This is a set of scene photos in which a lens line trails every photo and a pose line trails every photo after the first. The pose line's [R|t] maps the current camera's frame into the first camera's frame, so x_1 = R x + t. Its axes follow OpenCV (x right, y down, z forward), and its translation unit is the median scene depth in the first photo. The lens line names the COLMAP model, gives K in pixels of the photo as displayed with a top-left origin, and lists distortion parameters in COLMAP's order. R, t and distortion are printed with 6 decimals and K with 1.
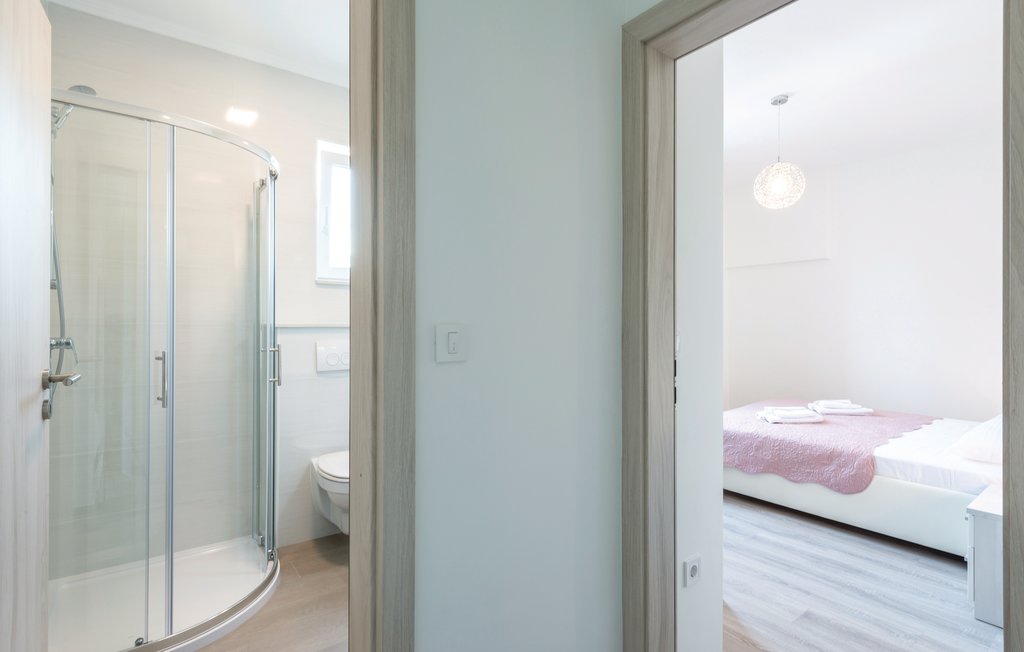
lens RADIAL K [[510.3, 0, 504.3], [0, 510.3, 325.5], [0, 0, 1]] dist [0.002303, 0.000040]
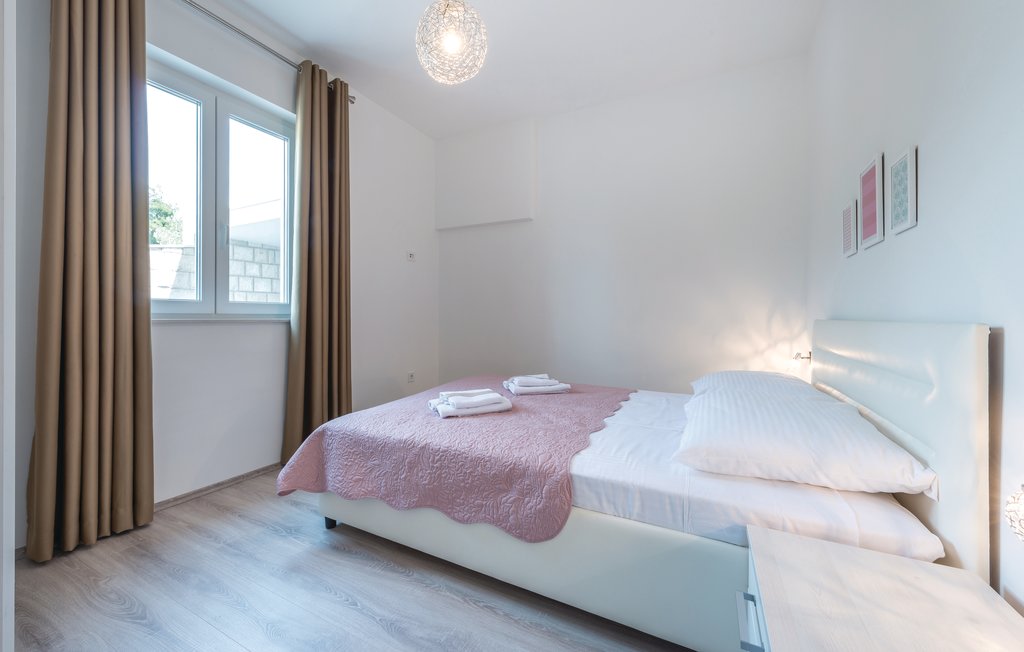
lens RADIAL K [[398.2, 0, 512.0], [0, 398.2, 326.0], [0, 0, 1]] dist [0.002699, -0.000417]
pose [[0.887354, 0.000525, 0.461088, 0.395501], [-0.008229, 0.999858, 0.014698, 0.071163], [-0.461015, -0.016837, 0.887233, 0.549628]]
